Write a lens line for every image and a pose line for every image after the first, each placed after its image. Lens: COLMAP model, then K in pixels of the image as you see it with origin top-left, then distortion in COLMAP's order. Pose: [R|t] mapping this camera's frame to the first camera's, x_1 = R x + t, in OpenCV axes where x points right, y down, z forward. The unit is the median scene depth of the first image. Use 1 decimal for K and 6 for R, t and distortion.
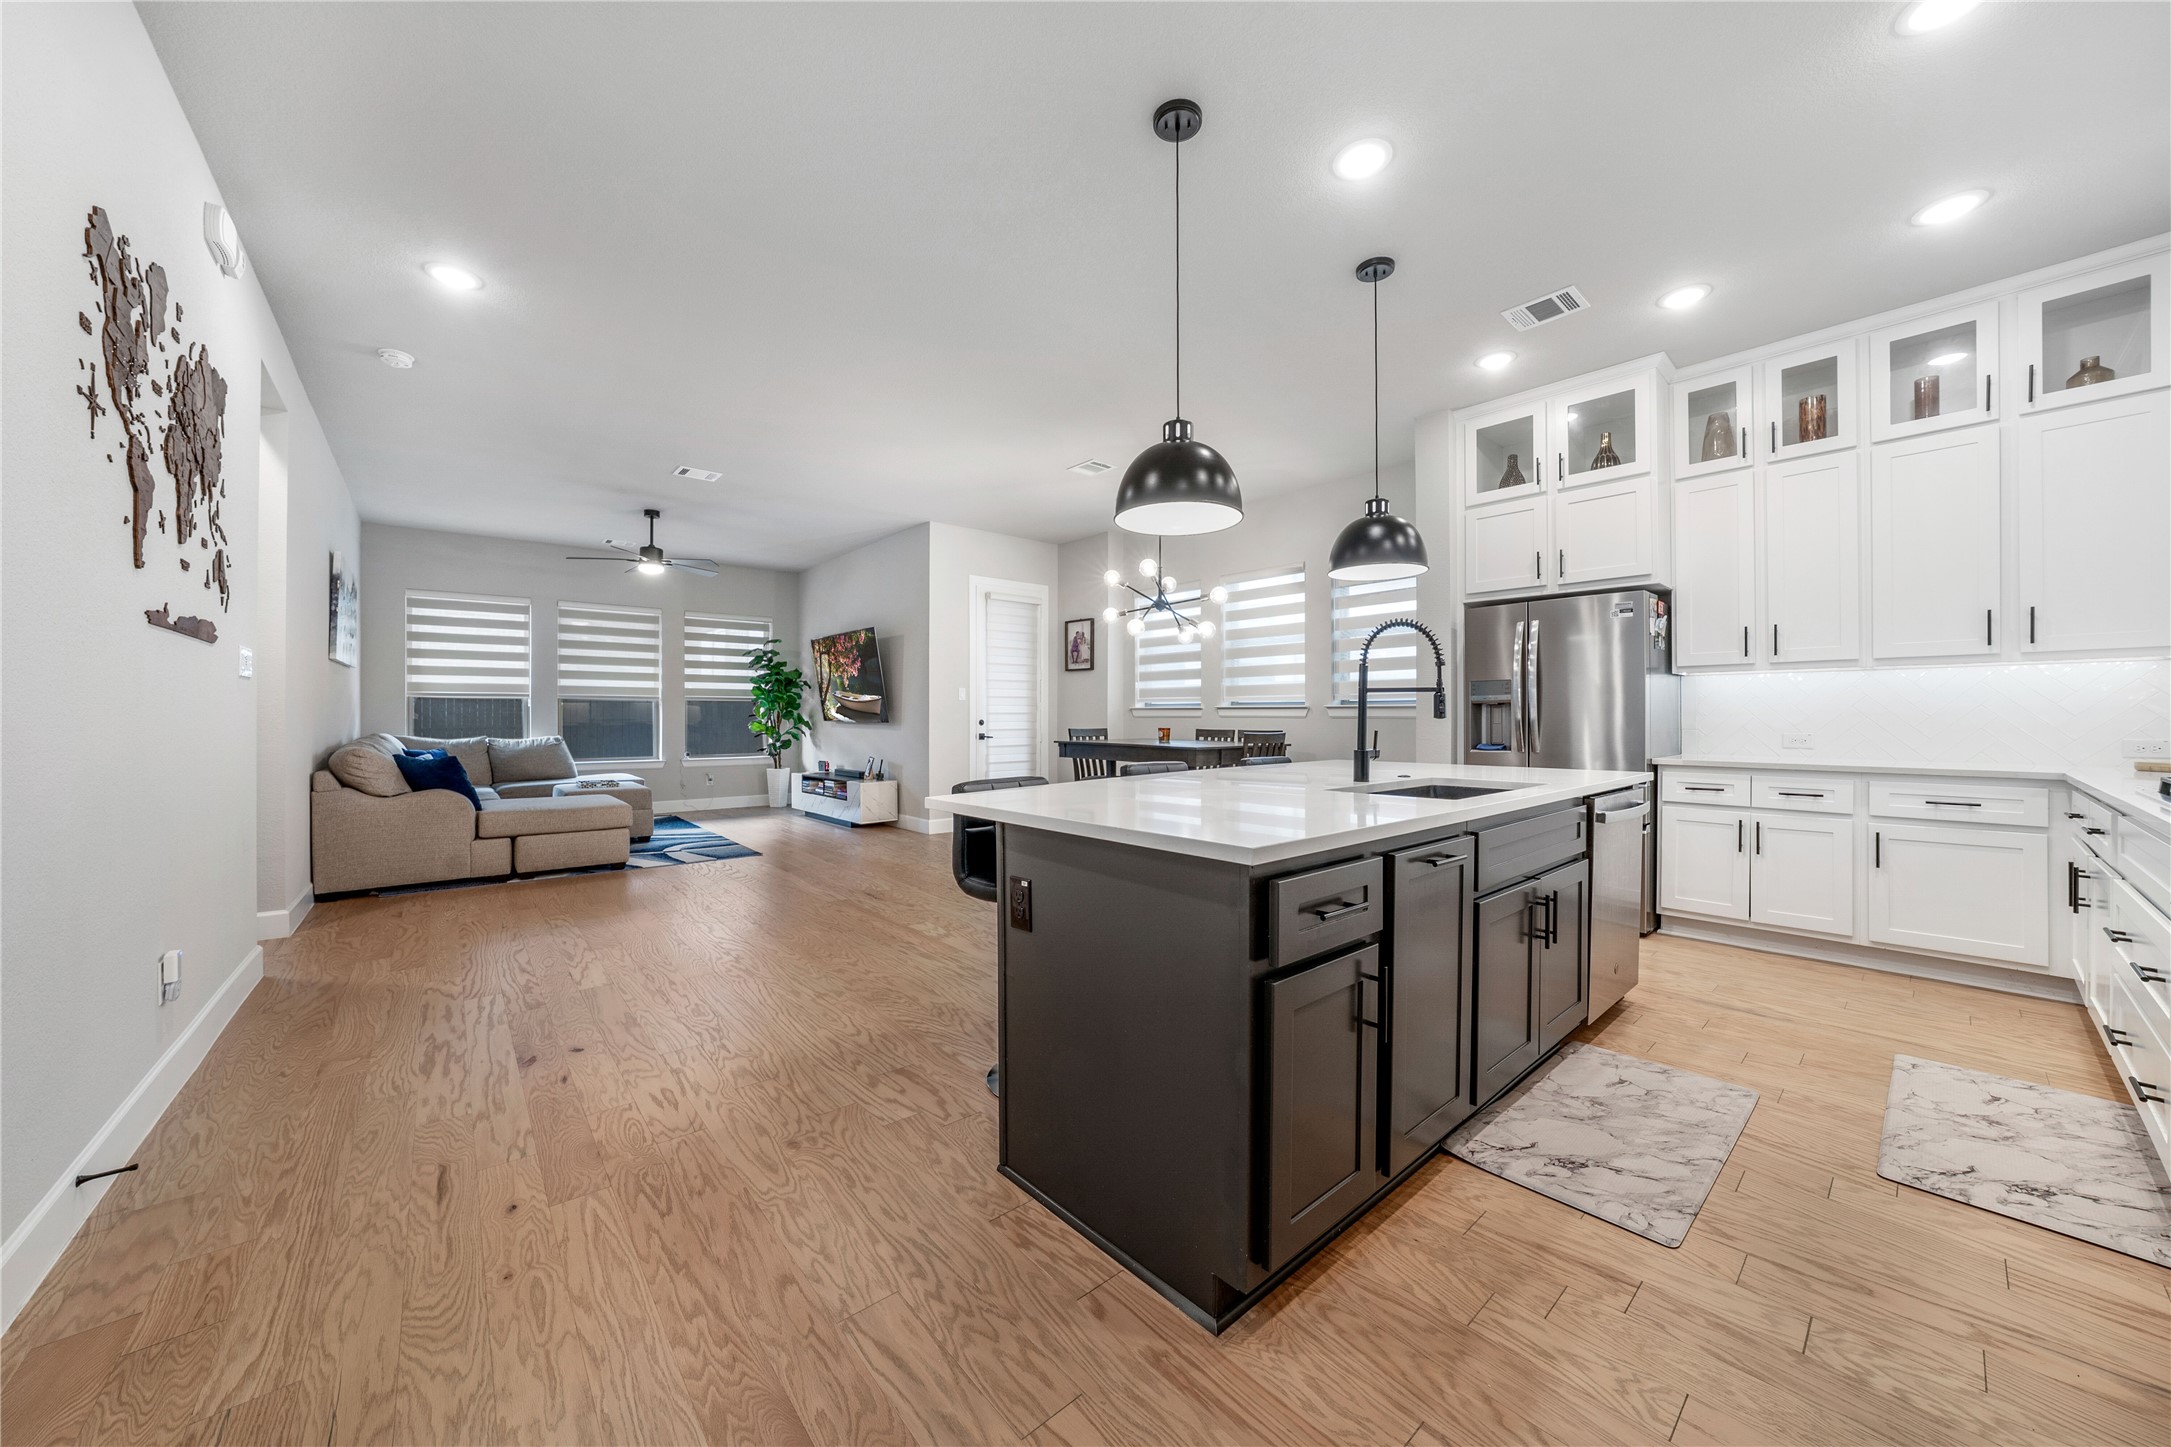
lens RADIAL K [[755.1, 0, 1093.5], [0, 755.1, 720.2], [0, 0, 1]] dist [-0.018735, 0.004051]
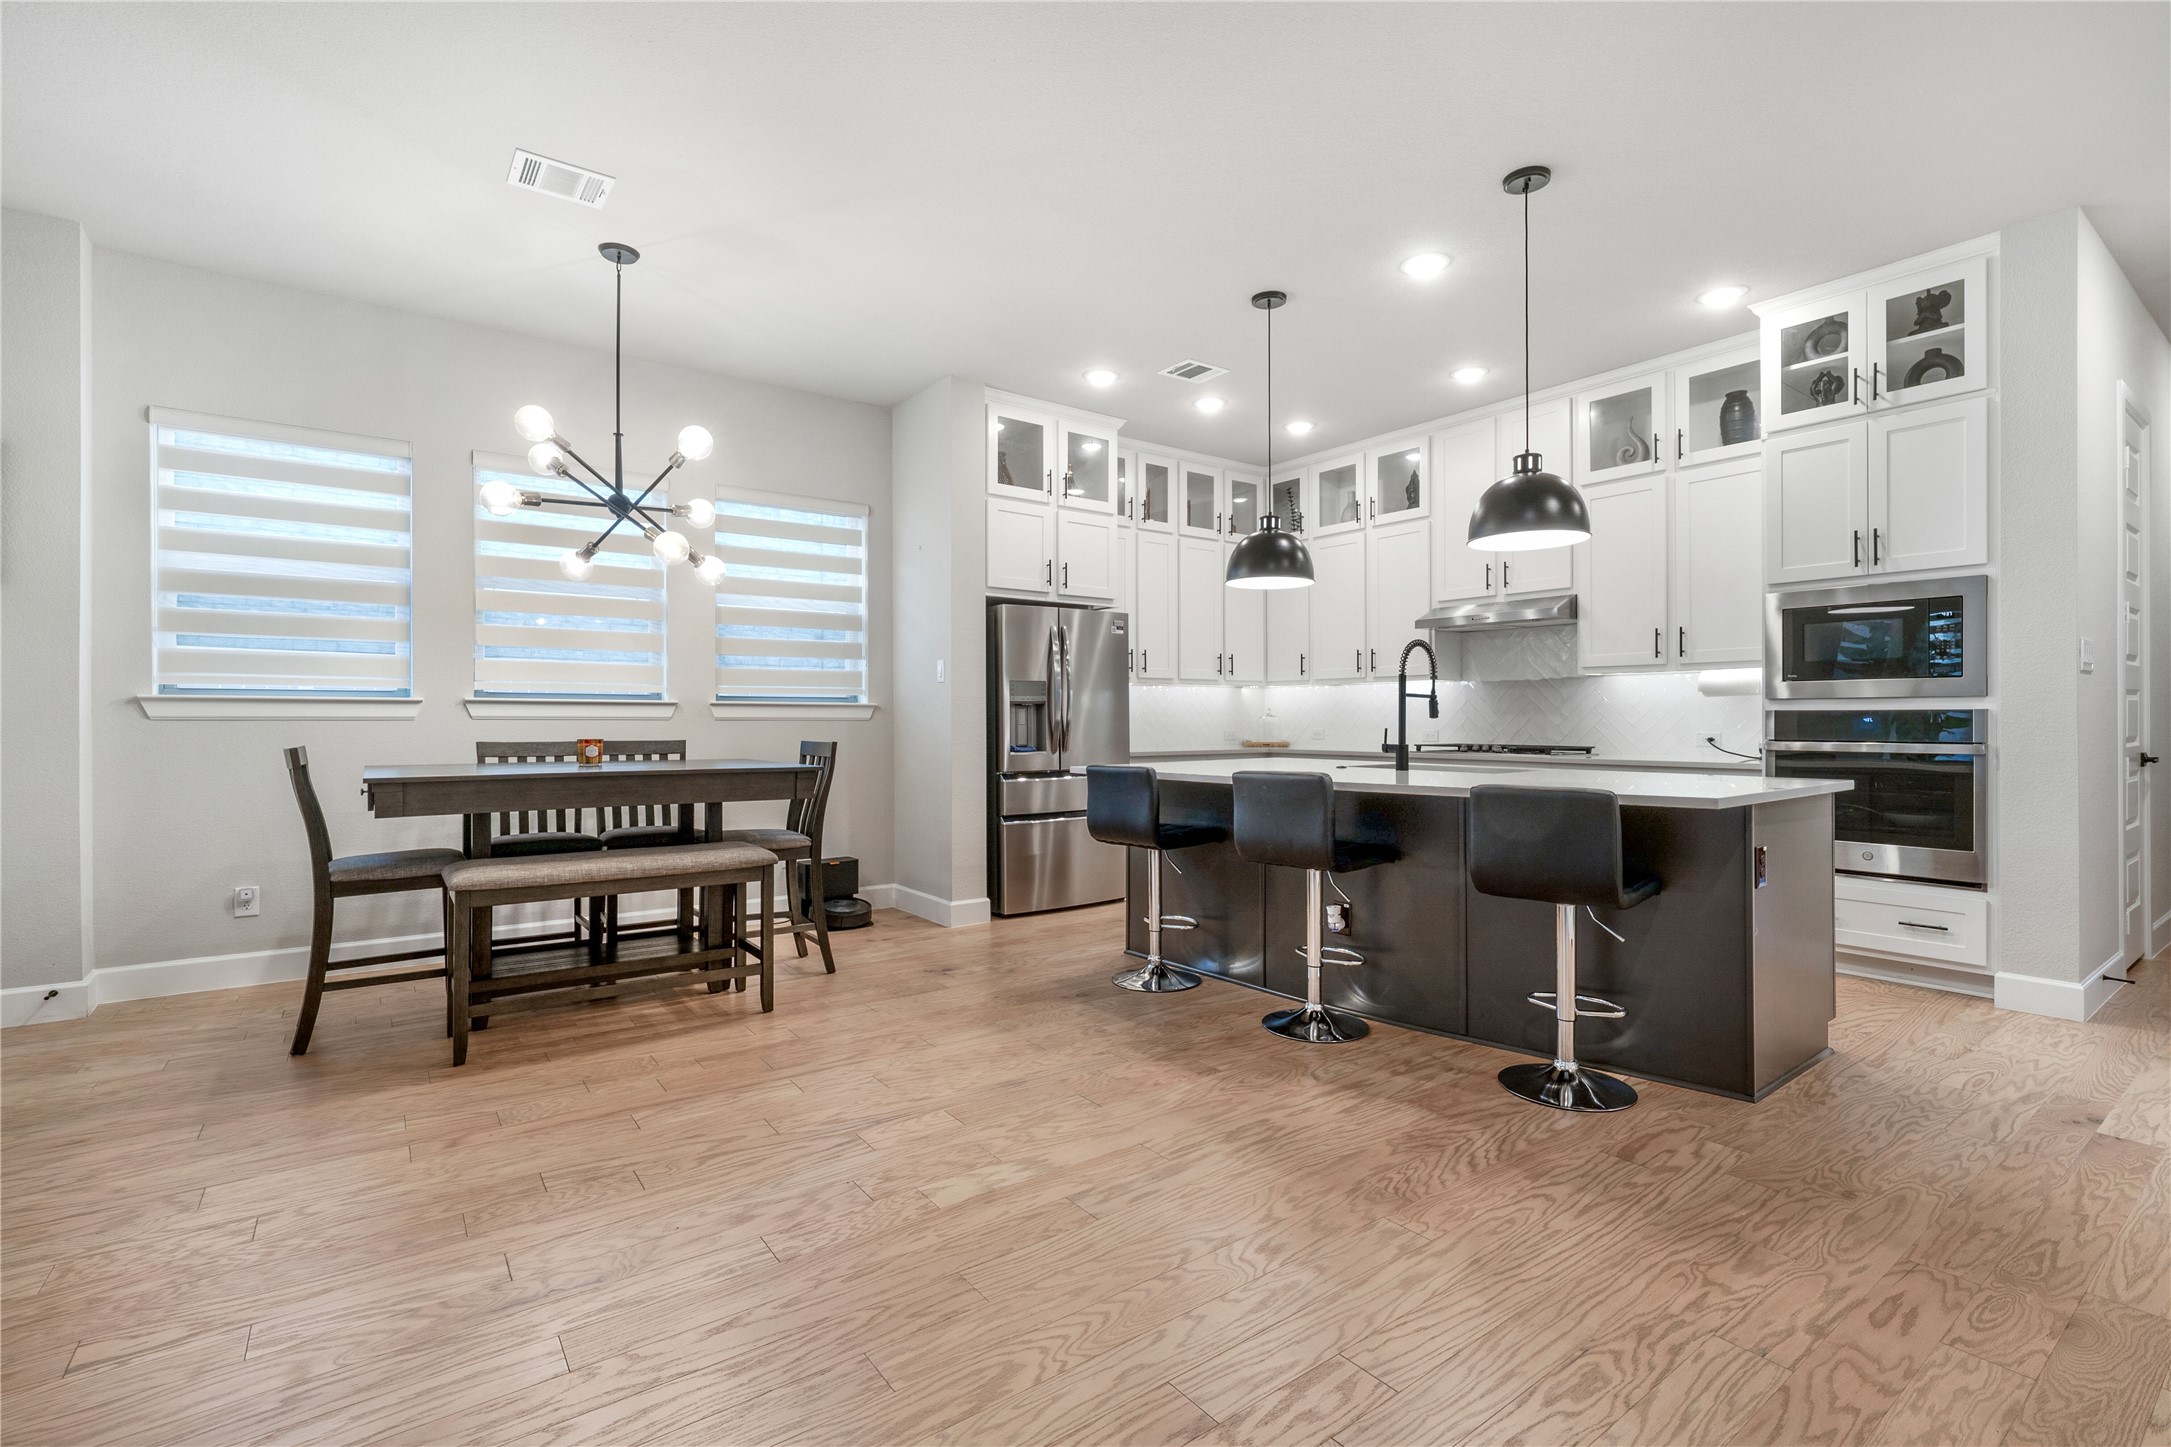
lens RADIAL K [[975.7, 0, 1087.8], [0, 975.7, 722.5], [0, 0, 1]] dist [-0.007631, 0.006051]
pose [[0.081226, -0.002365, 0.996693, -0.913394], [0.007320, 0.999972, 0.001776, -0.000354], [-0.996669, 0.007152, 0.081241, 1.015221]]
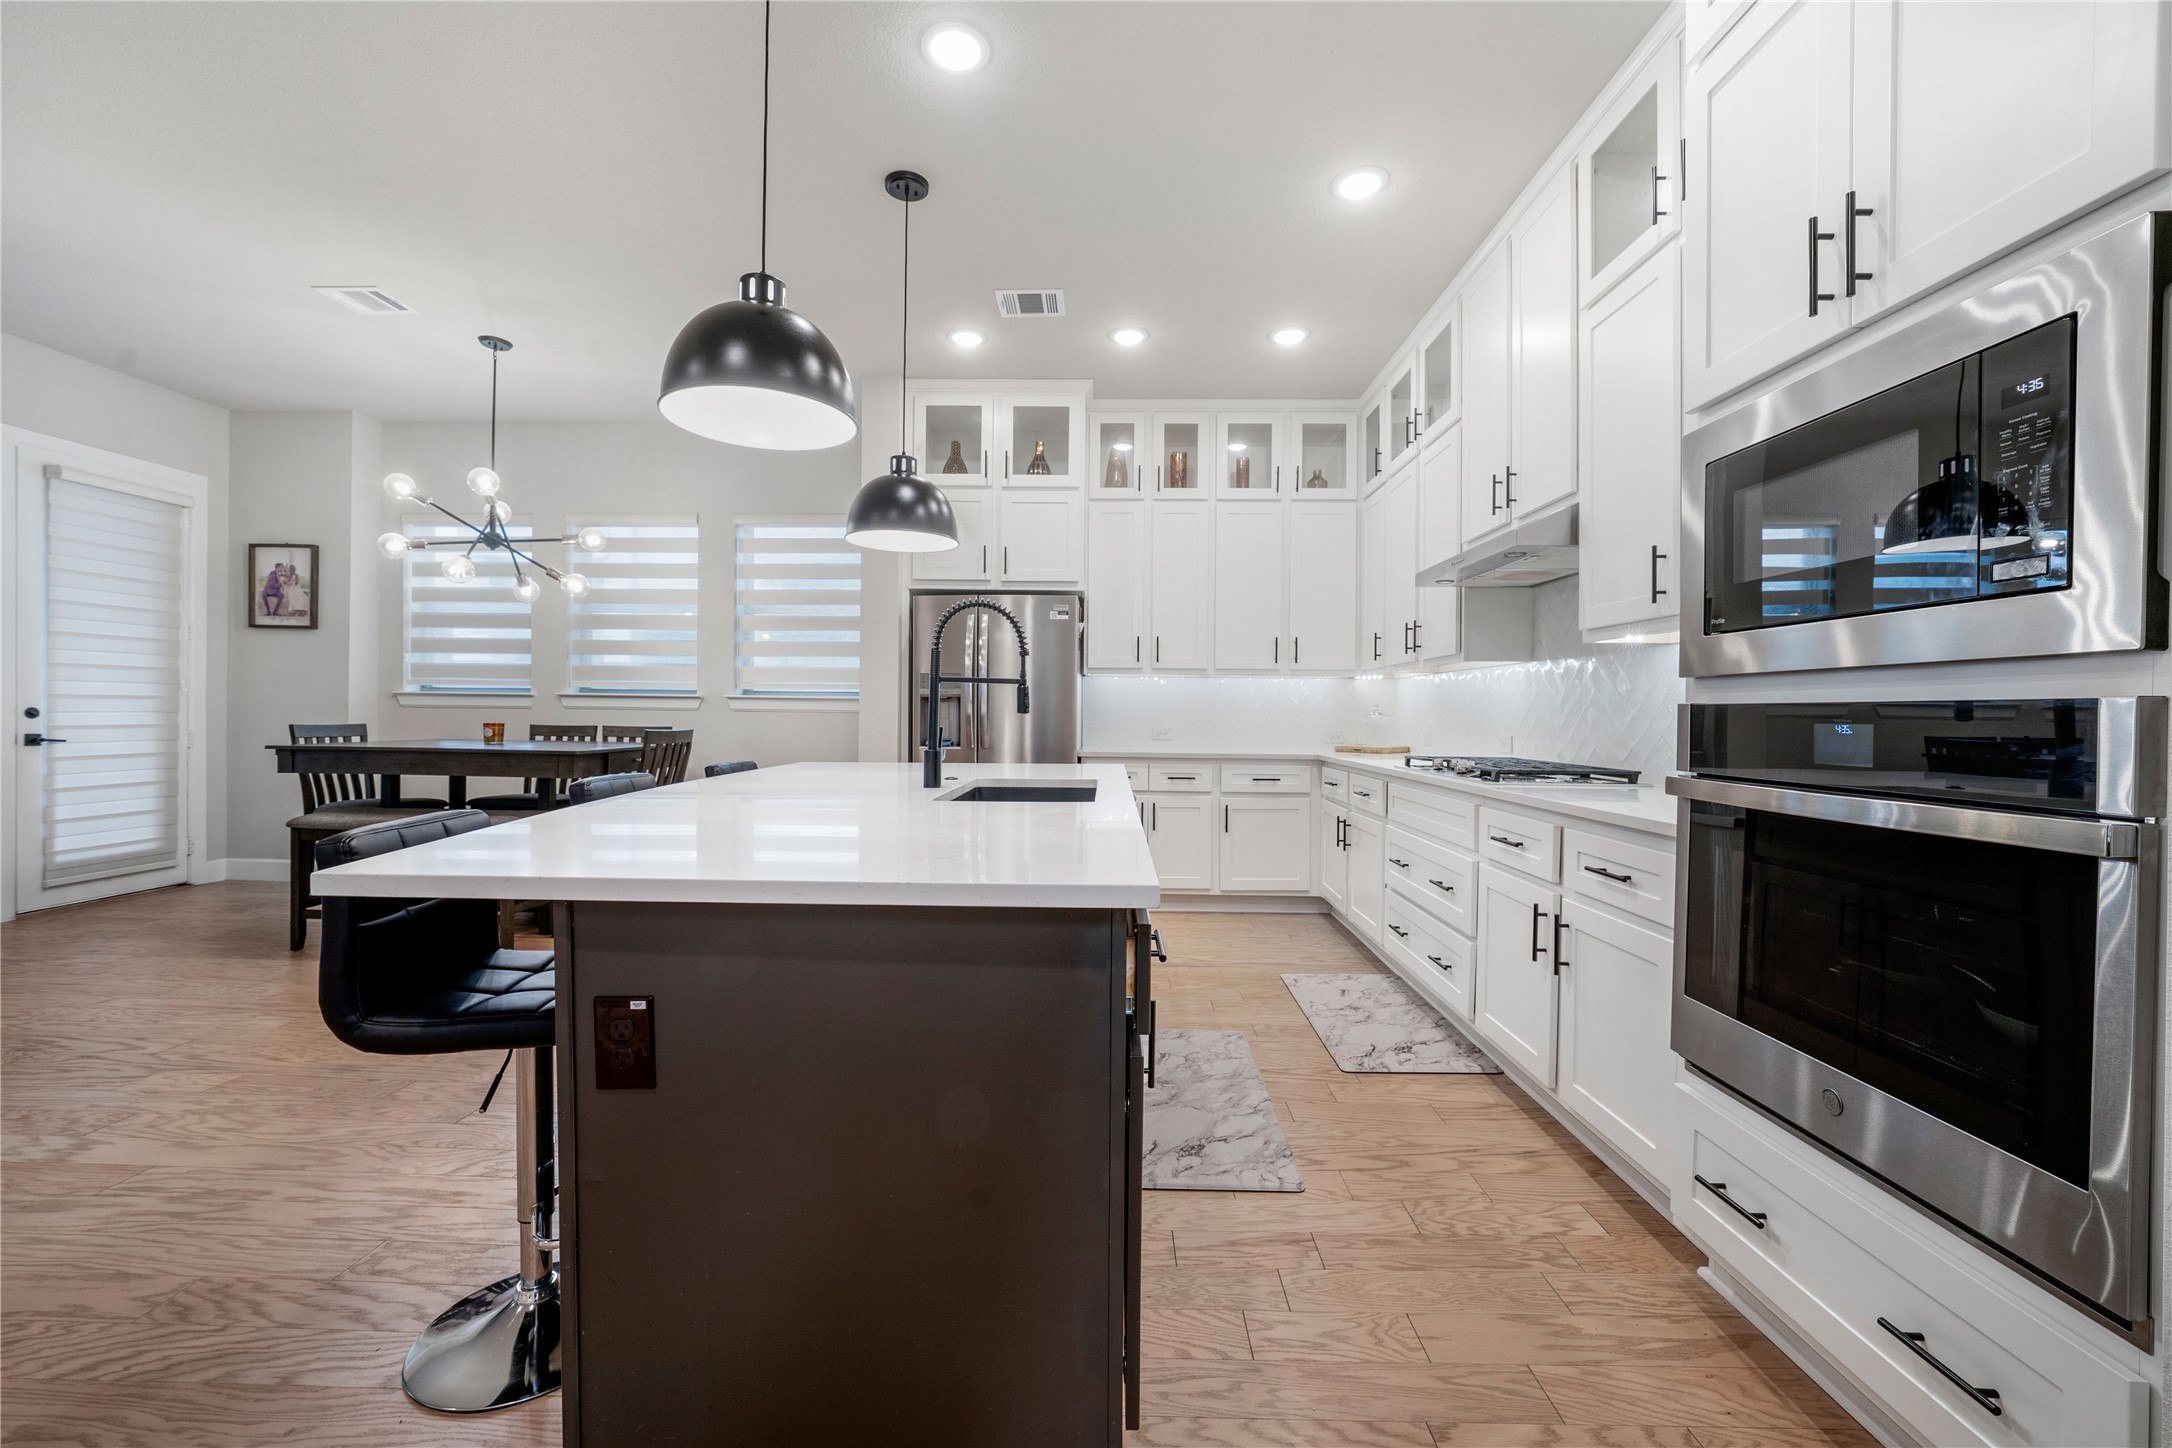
lens RADIAL K [[852.0, 0, 1078.5], [0, 852.0, 716.1], [0, 0, 1]] dist [-0.011844, 0.004320]
pose [[0.684279, 0.005477, 0.729199, -0.170162], [-0.006795, 0.999976, -0.001135, 0.001616], [-0.729188, -0.004178, 0.684300, 0.169946]]
